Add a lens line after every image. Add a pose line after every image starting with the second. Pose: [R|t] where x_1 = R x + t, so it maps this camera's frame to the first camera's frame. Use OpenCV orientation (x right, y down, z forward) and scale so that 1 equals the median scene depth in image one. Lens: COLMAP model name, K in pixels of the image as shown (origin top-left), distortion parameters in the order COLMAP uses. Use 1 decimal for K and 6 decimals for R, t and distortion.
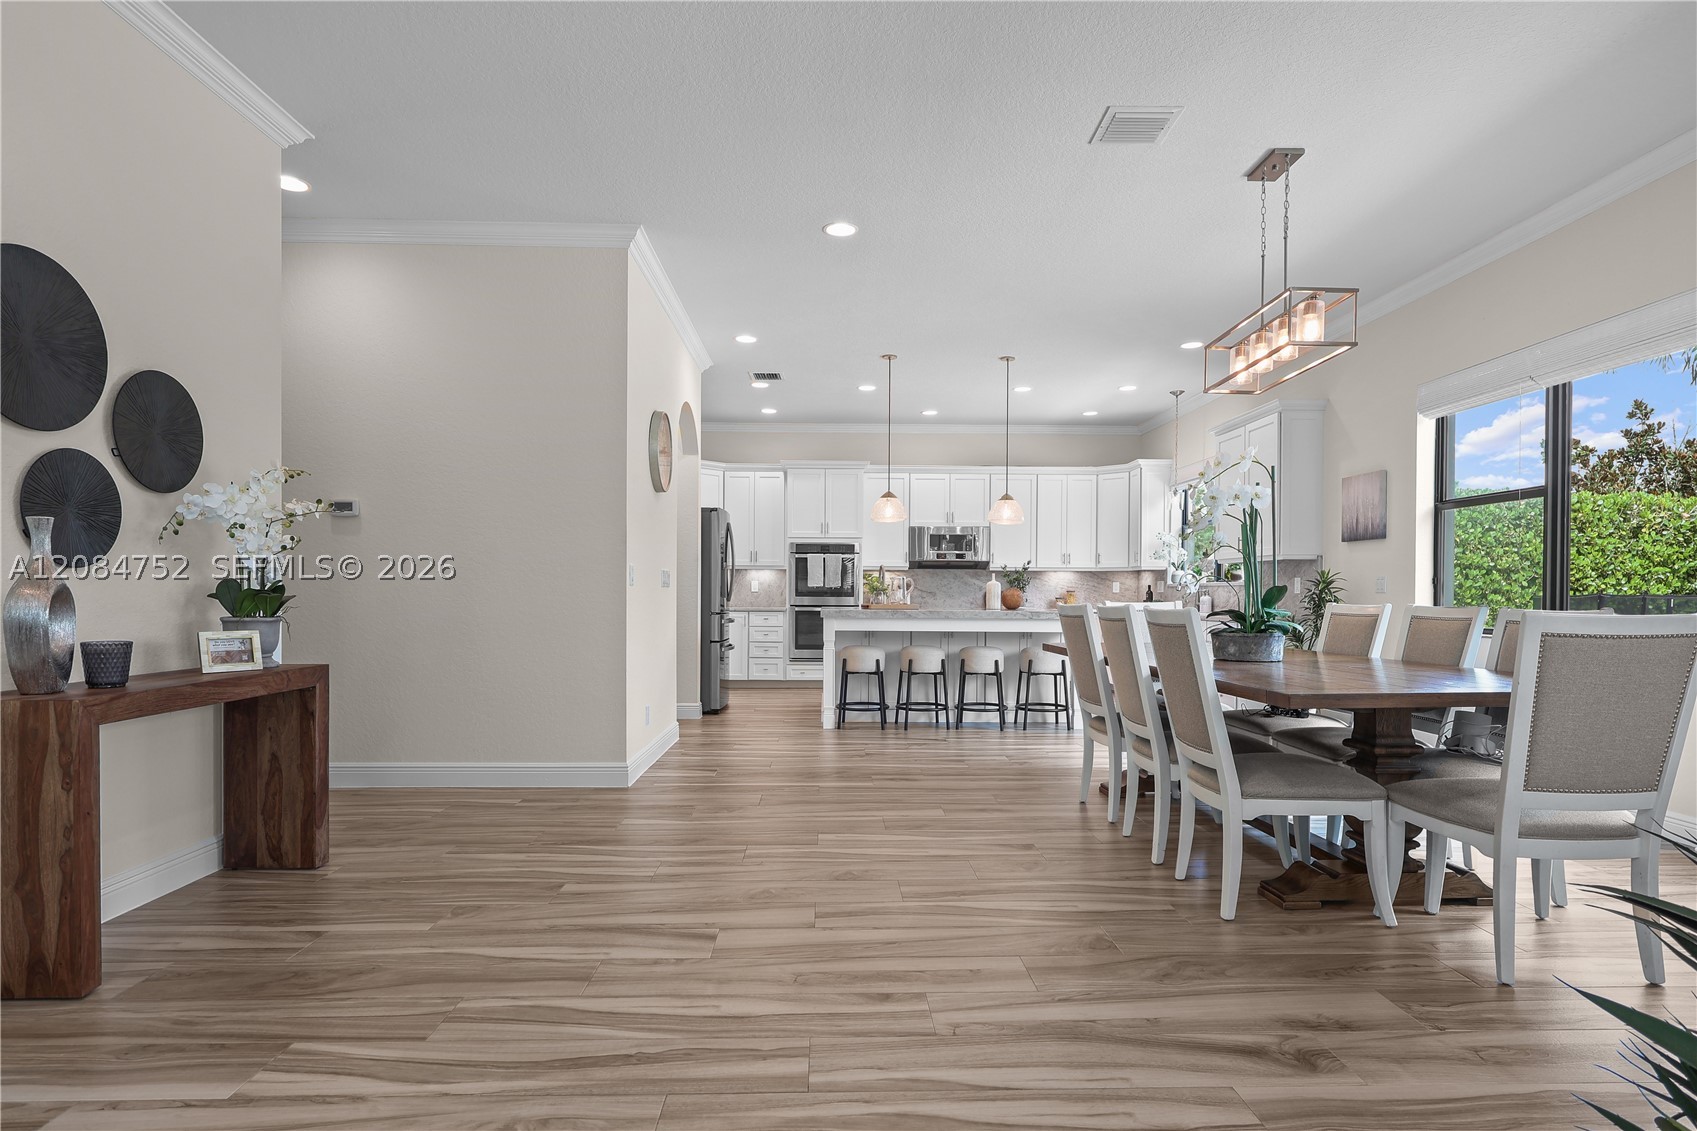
lens RADIAL K [[899.3, 0, 850.7], [0, 899.3, 601.5], [0, 0, 1]] dist [0.002311, -0.000093]
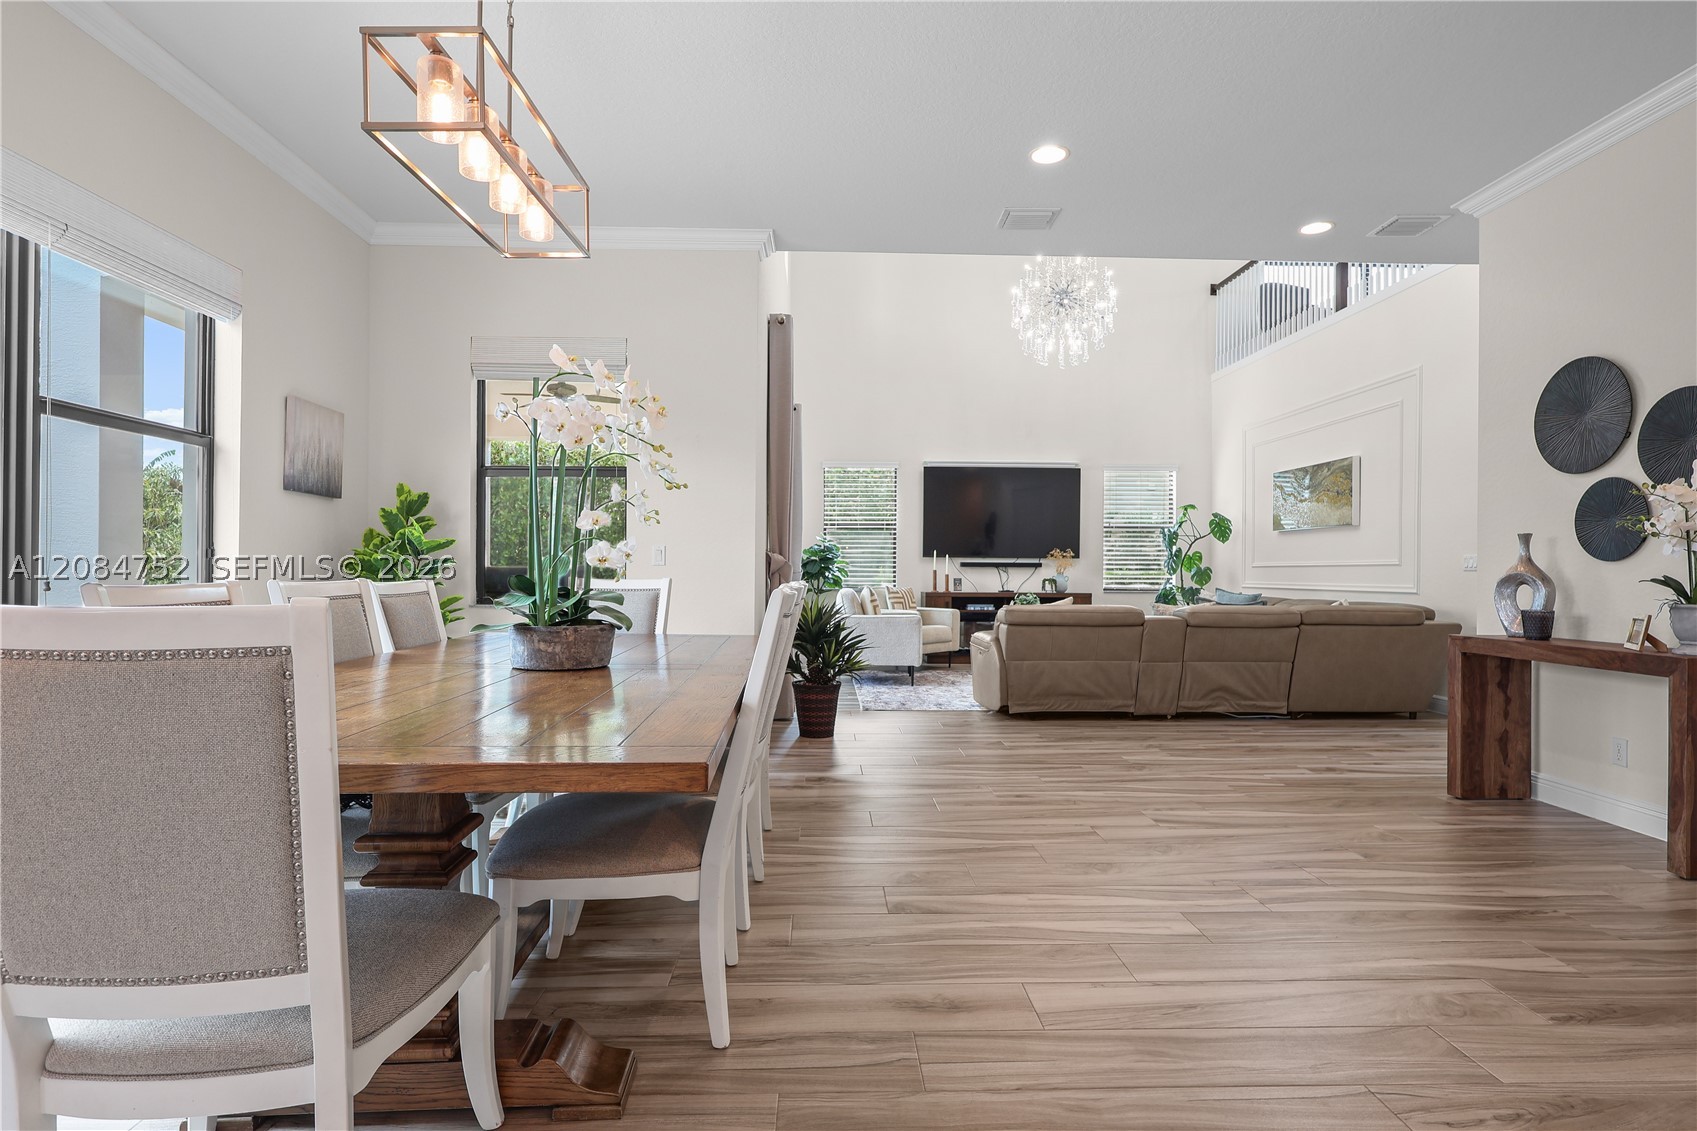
lens RADIAL K [[899.3, 0, 853.1], [0, 899.3, 568.6], [0, 0, 1]] dist [0.002311, -0.000093]
pose [[-0.999931, -0.011209, -0.003483, 0.091616], [-0.011228, 0.999923, 0.005284, -0.005441], [0.003424, 0.005323, -0.999980, 0.666859]]
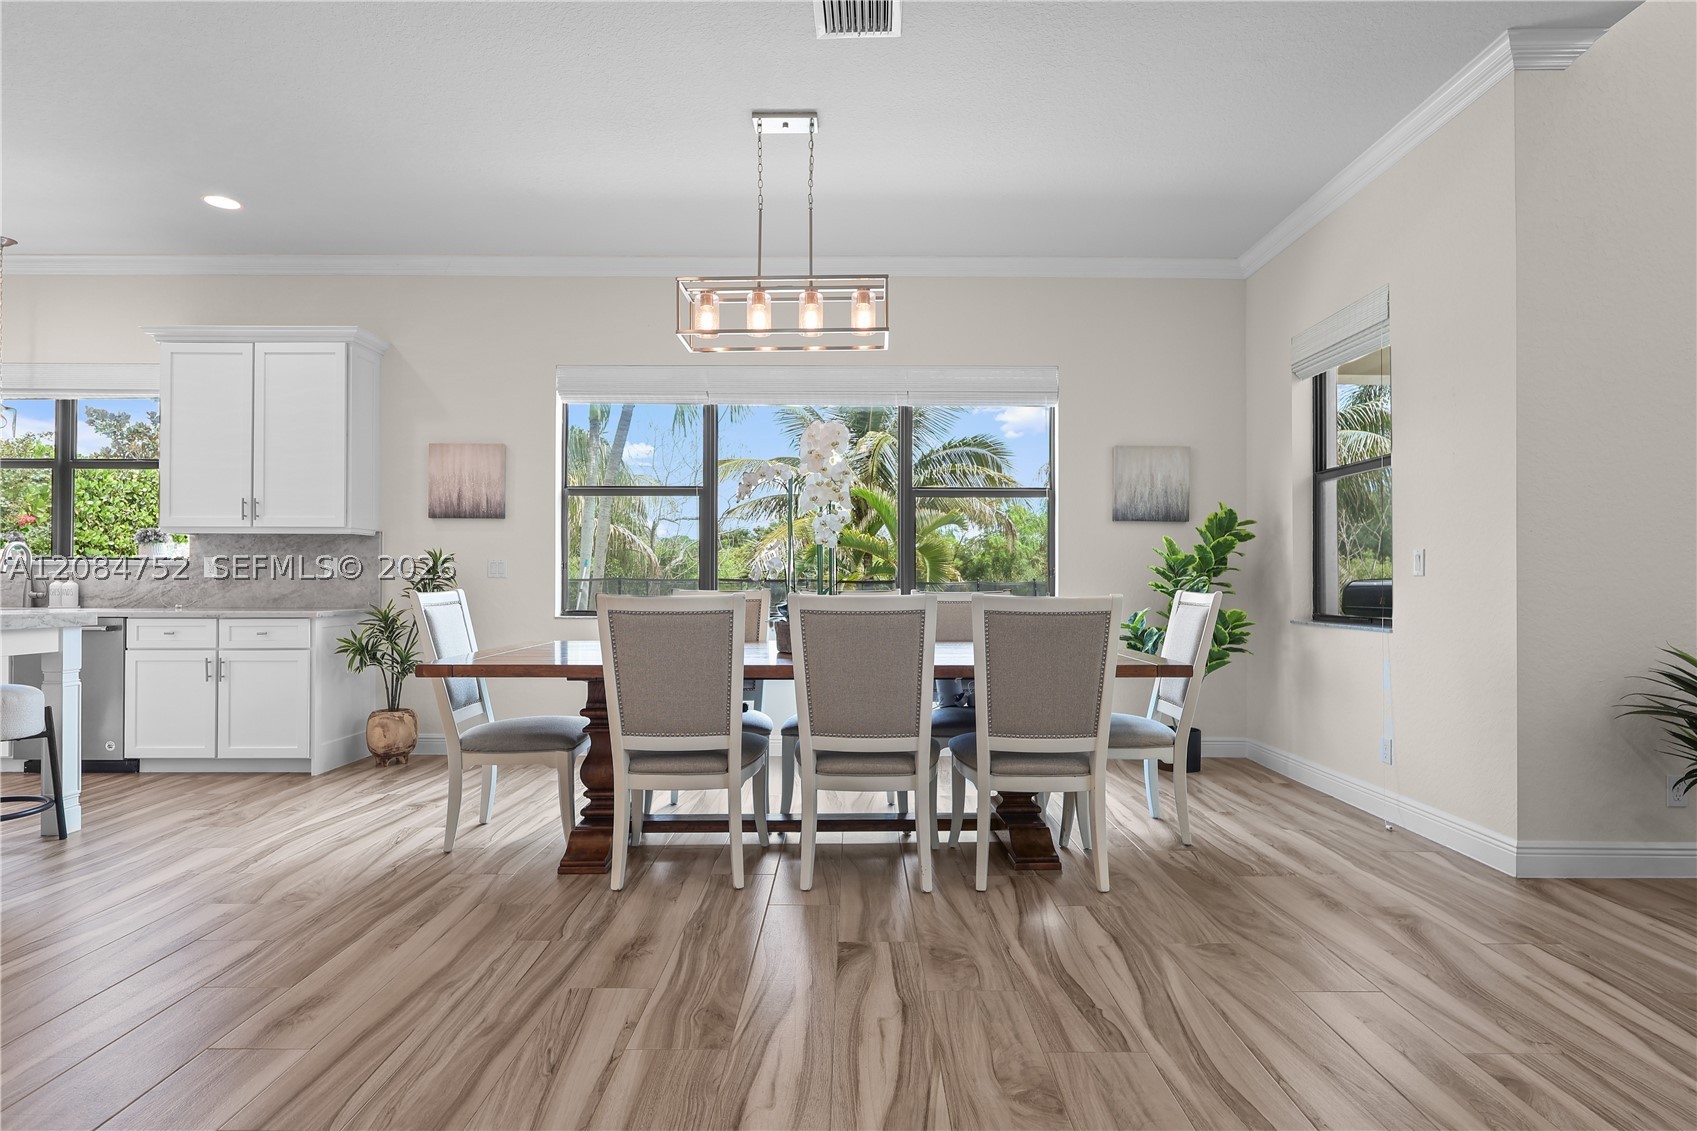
lens RADIAL K [[899.3, 0, 849.8], [0, 899.3, 570.5], [0, 0, 1]] dist [0.002311, -0.000093]
pose [[0.031577, 0.009175, 0.999459, -0.189470], [0.006696, 0.999933, -0.009391, -0.003712], [-0.999479, 0.006989, 0.031513, 0.372729]]
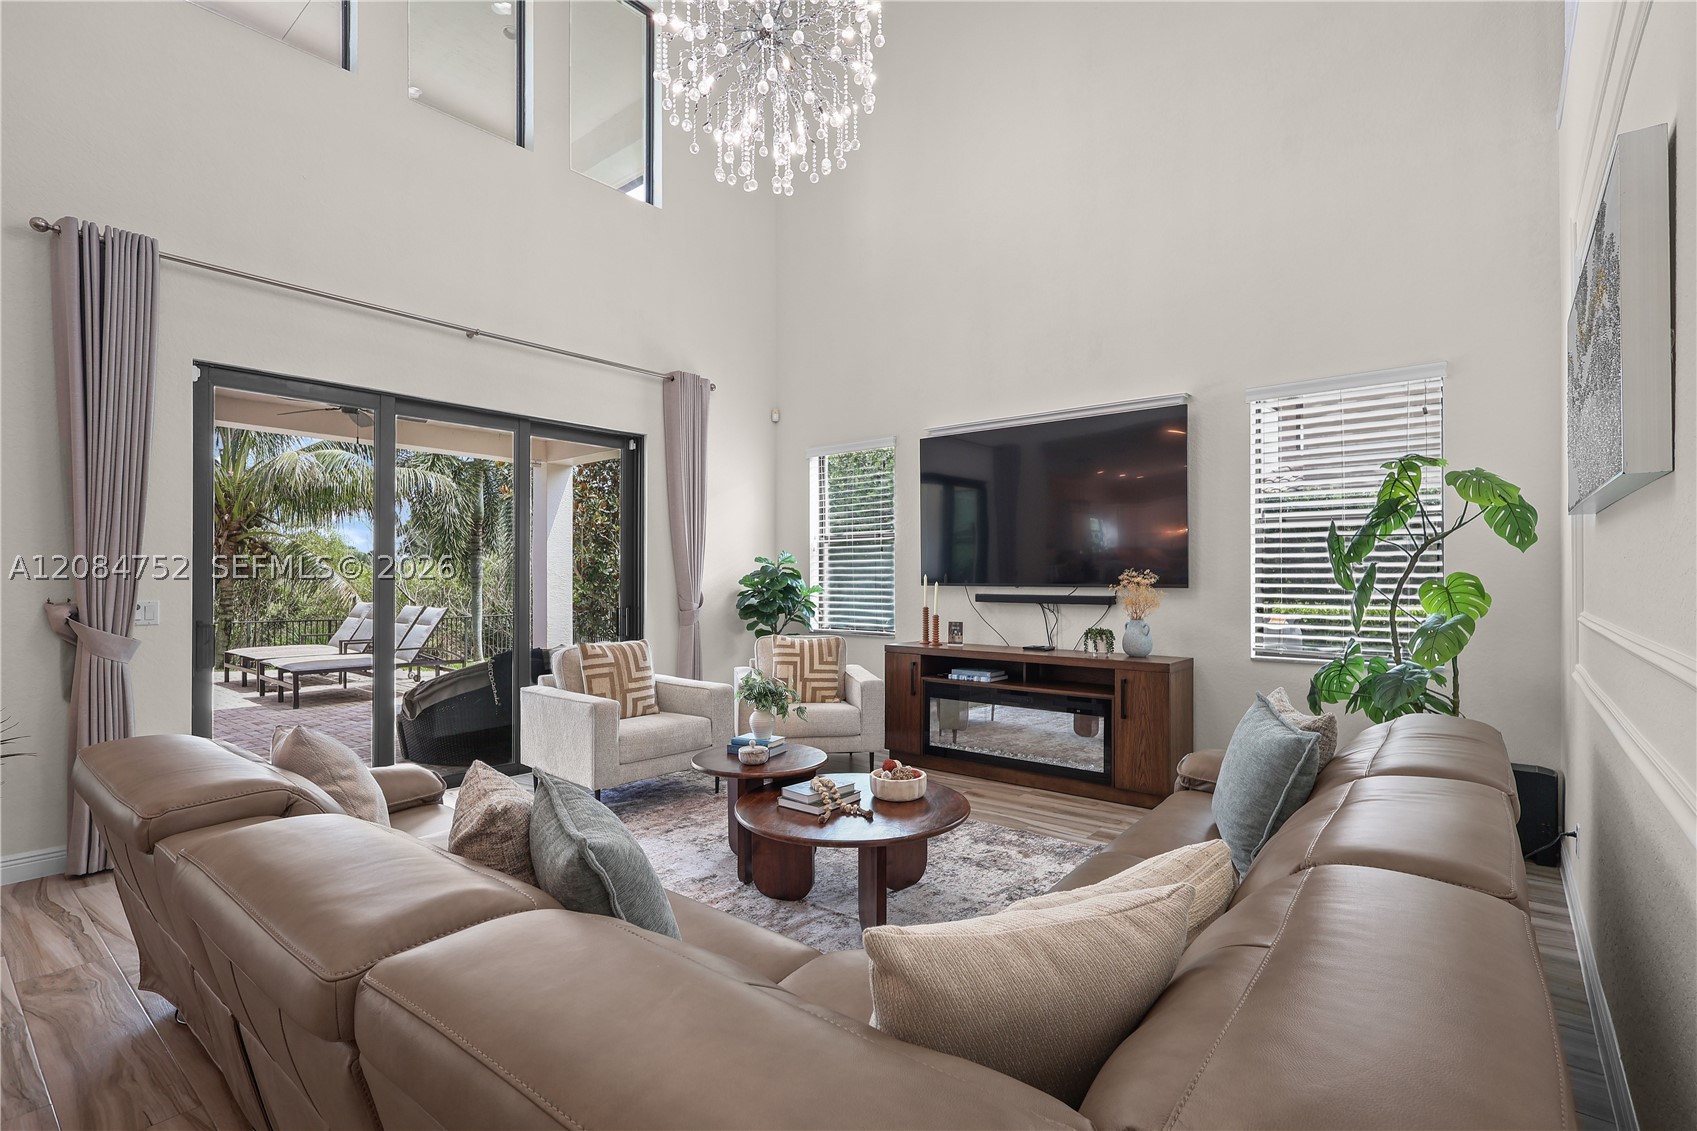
lens RADIAL K [[793.6, 0, 850.2], [0, 793.6, 570.5], [0, 0, 1]] dist [-0.000117, 0.001057]
pose [[-0.754823, -0.000453, 0.655929, -0.344480], [0.002671, 0.999989, 0.003765, -0.027928], [-0.655923, 0.004594, -0.754814, 0.065616]]
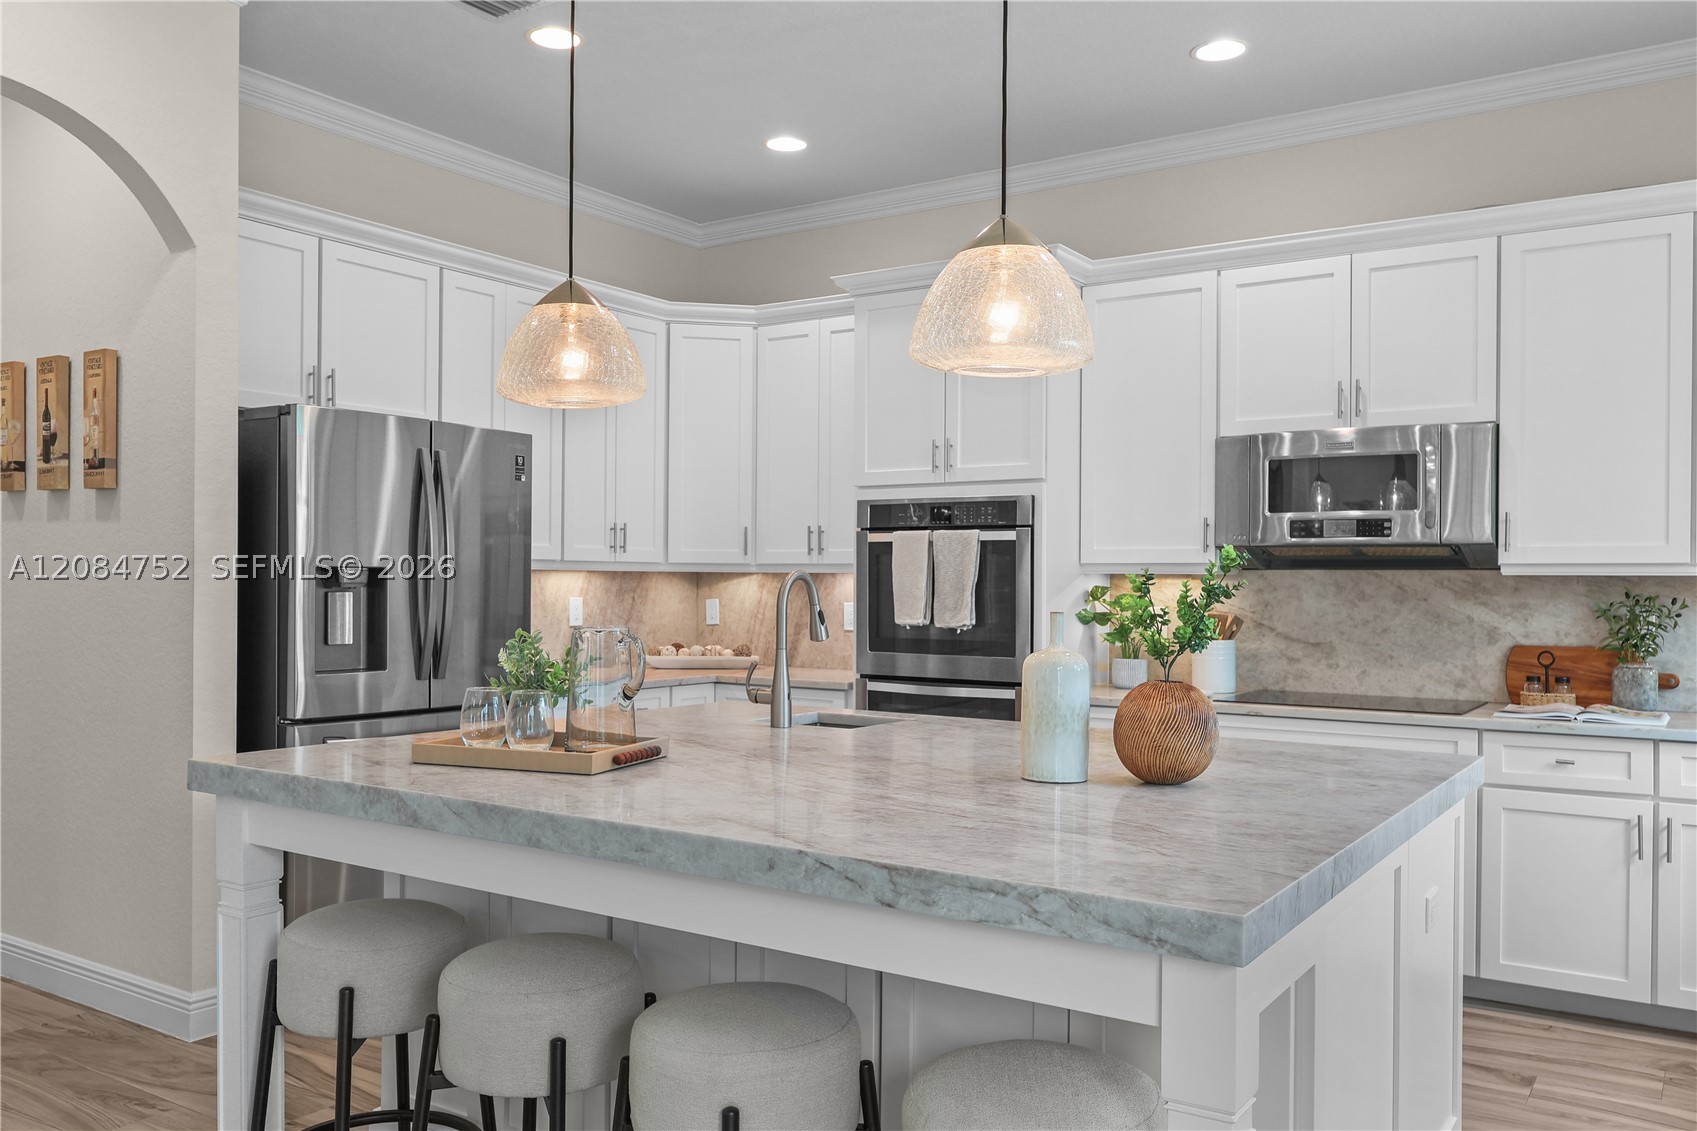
lens RADIAL K [[1337.2, 0, 844.2], [0, 1337.2, 583.2], [0, 0, 1]] dist [-0.001901, -0.000114]
pose [[0.818223, 0.001387, -0.574899, 0.238617], [-0.007757, 0.999933, -0.008629, -0.027907], [0.574849, 0.011520, 0.818179, 0.559313]]
